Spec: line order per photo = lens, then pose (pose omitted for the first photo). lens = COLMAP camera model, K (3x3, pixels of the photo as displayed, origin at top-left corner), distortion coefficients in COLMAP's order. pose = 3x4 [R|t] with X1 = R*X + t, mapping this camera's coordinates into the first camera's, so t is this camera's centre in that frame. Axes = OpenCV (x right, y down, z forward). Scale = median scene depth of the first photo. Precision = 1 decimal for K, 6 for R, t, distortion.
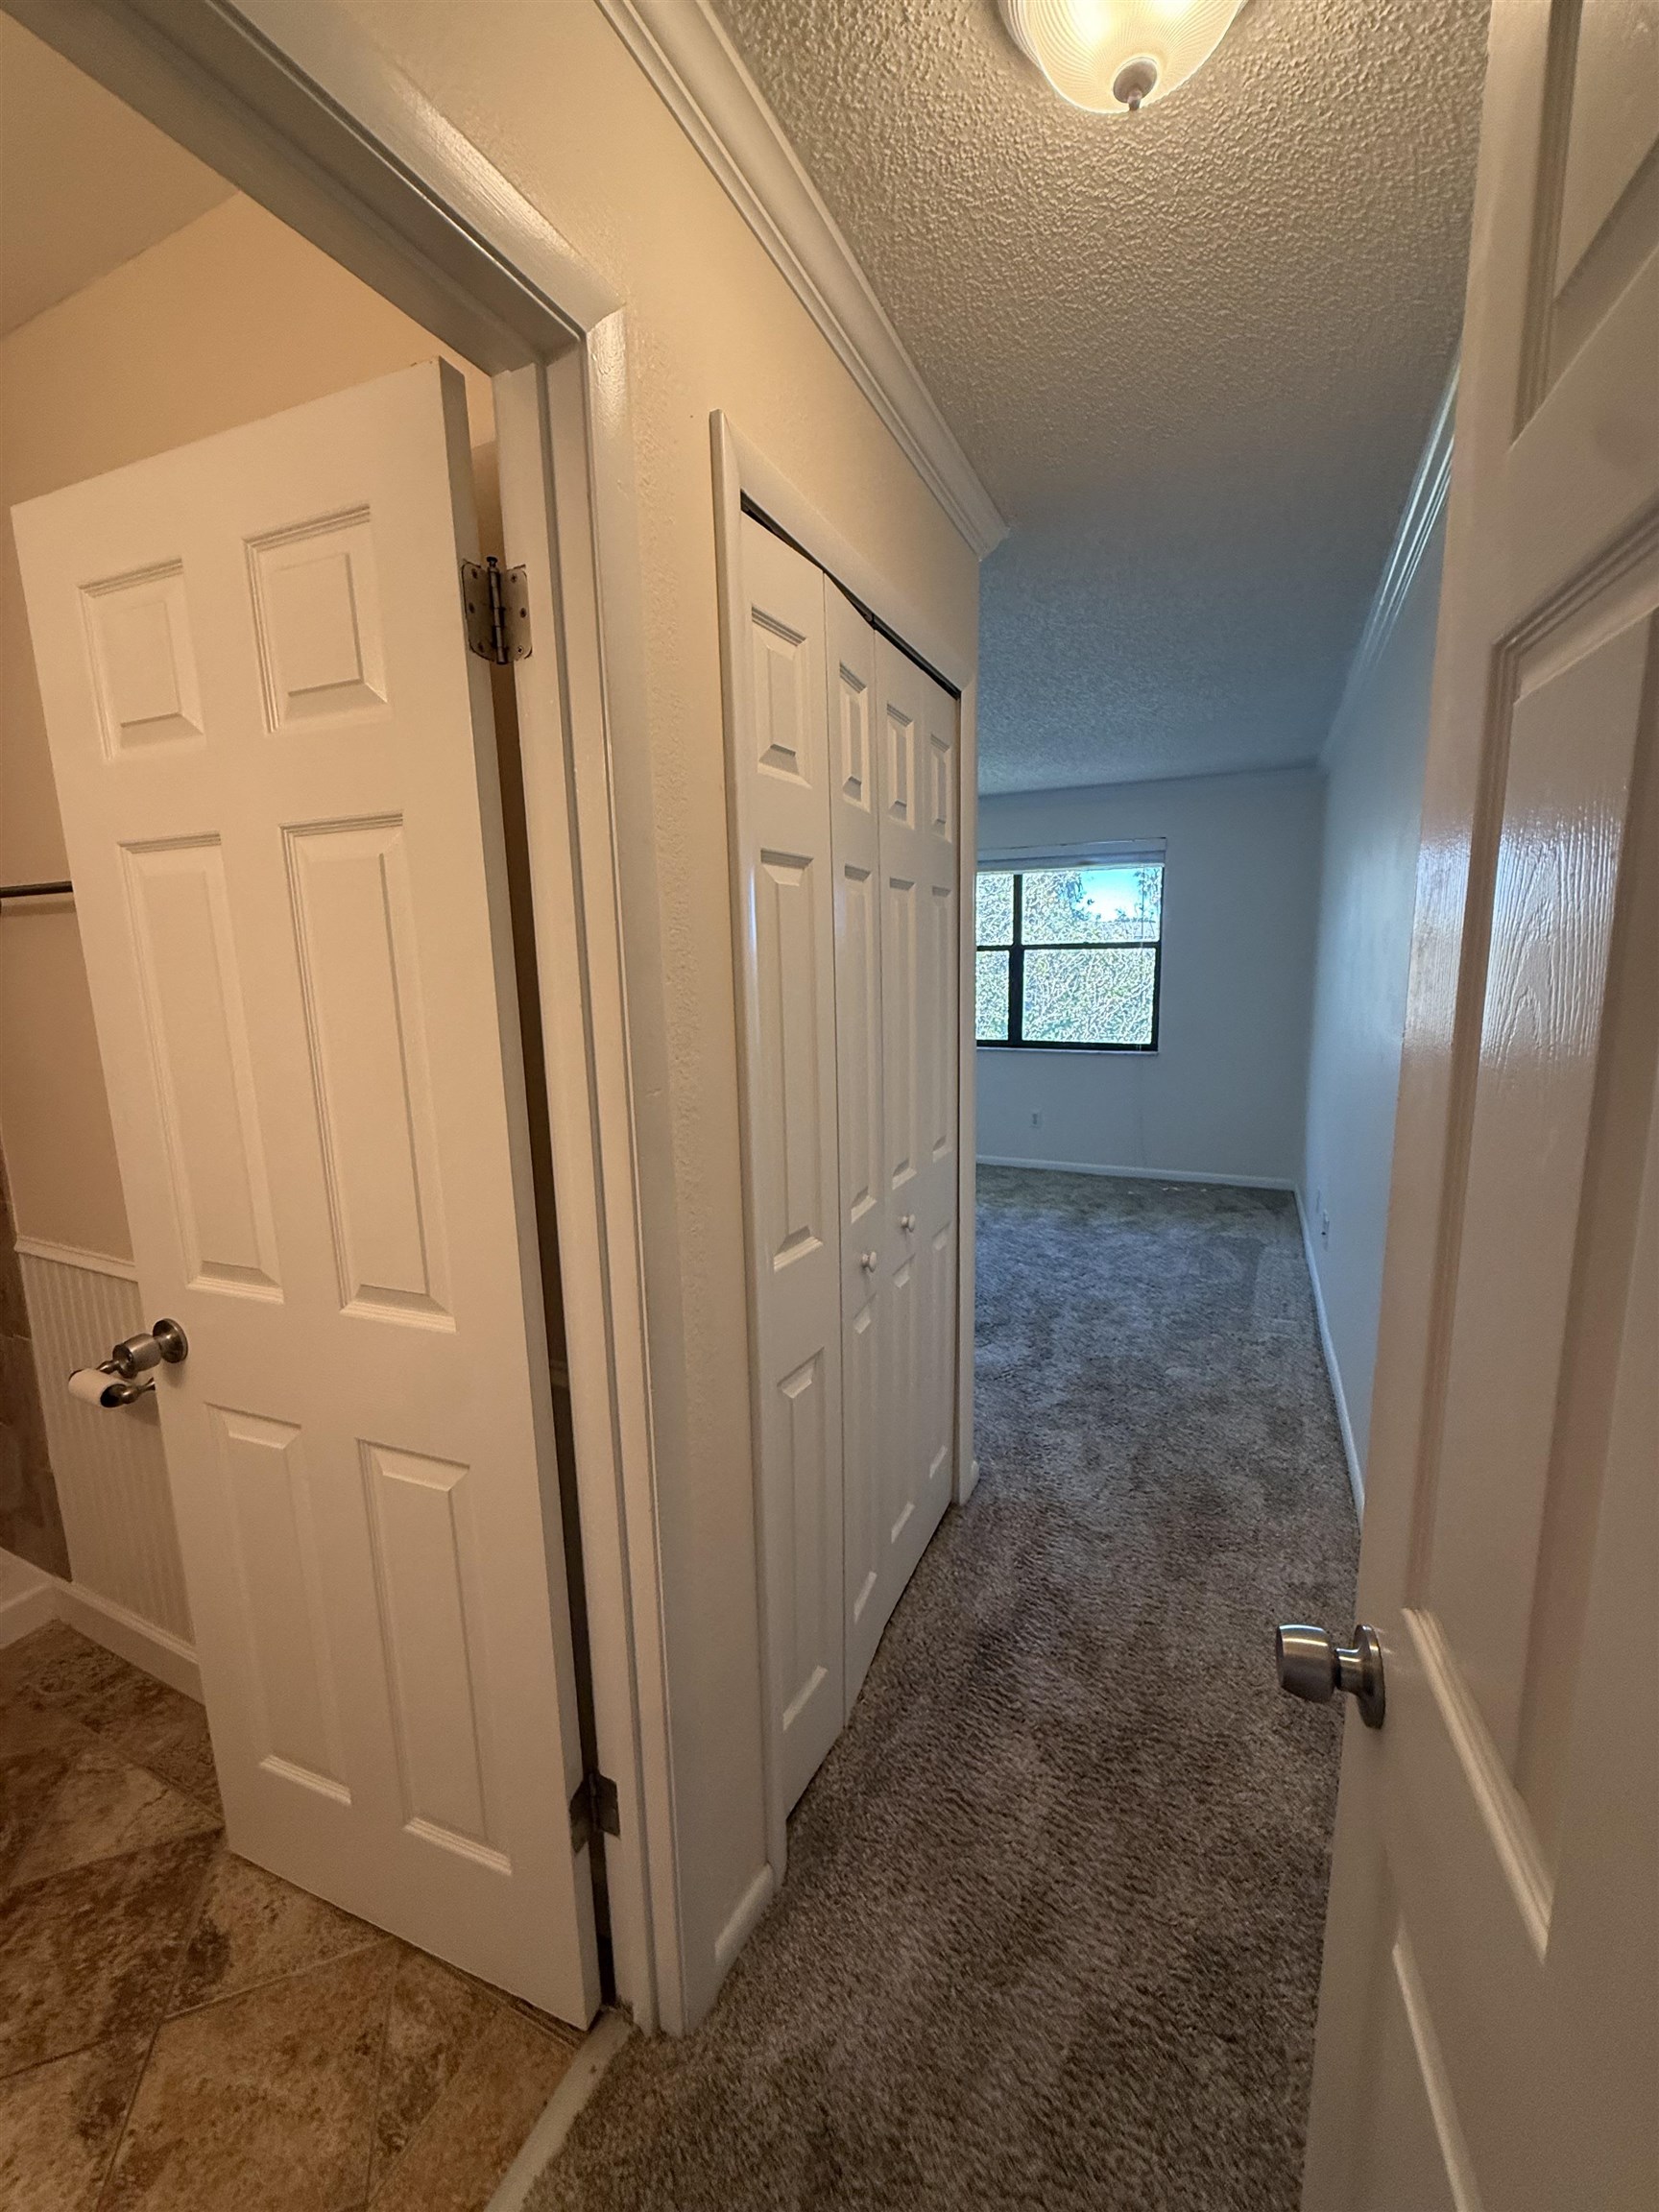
lens RADIAL K [[874.9, 0, 836.2], [0, 874.9, 1094.5], [0, 0, 1]] dist [-0.002410, 0.000361]
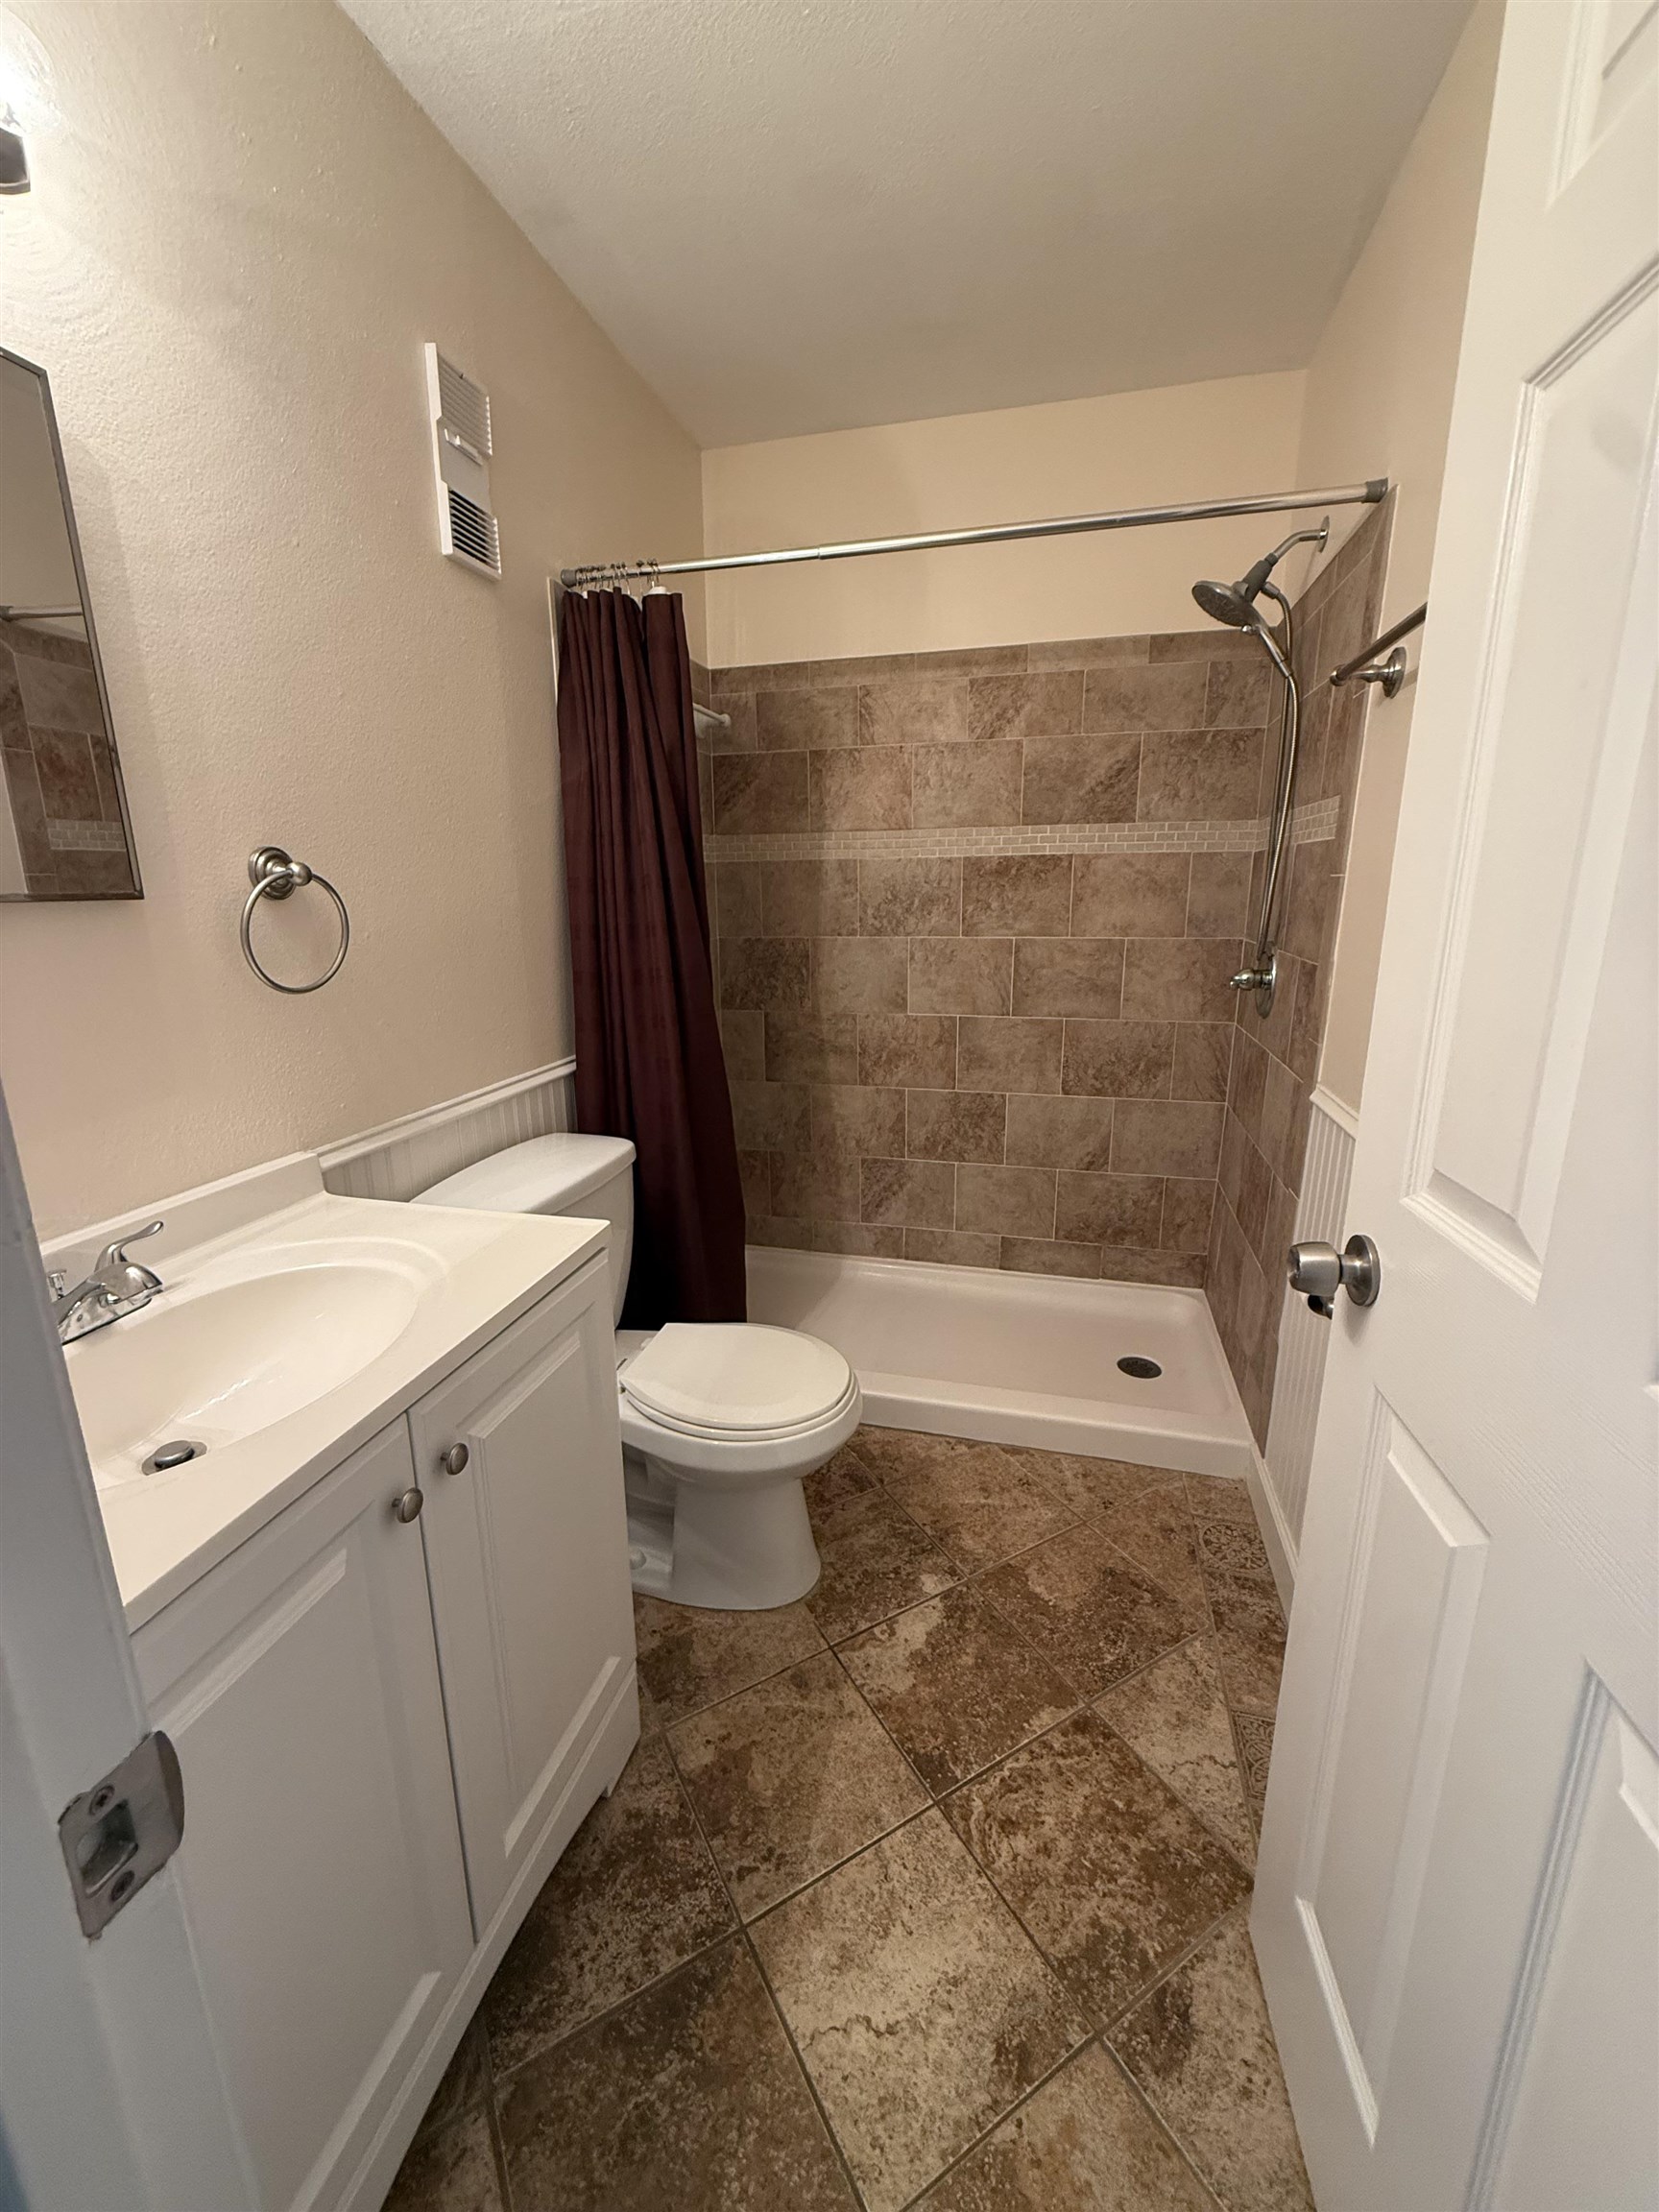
lens RADIAL K [[874.9, 0, 841.6], [0, 874.9, 1091.2], [0, 0, 1]] dist [-0.002410, 0.000361]
pose [[0.187984, 0.244824, -0.951169, -0.232159], [-0.162410, 0.962851, 0.215733, 0.071057], [0.968651, 0.113925, 0.220762, 0.432423]]
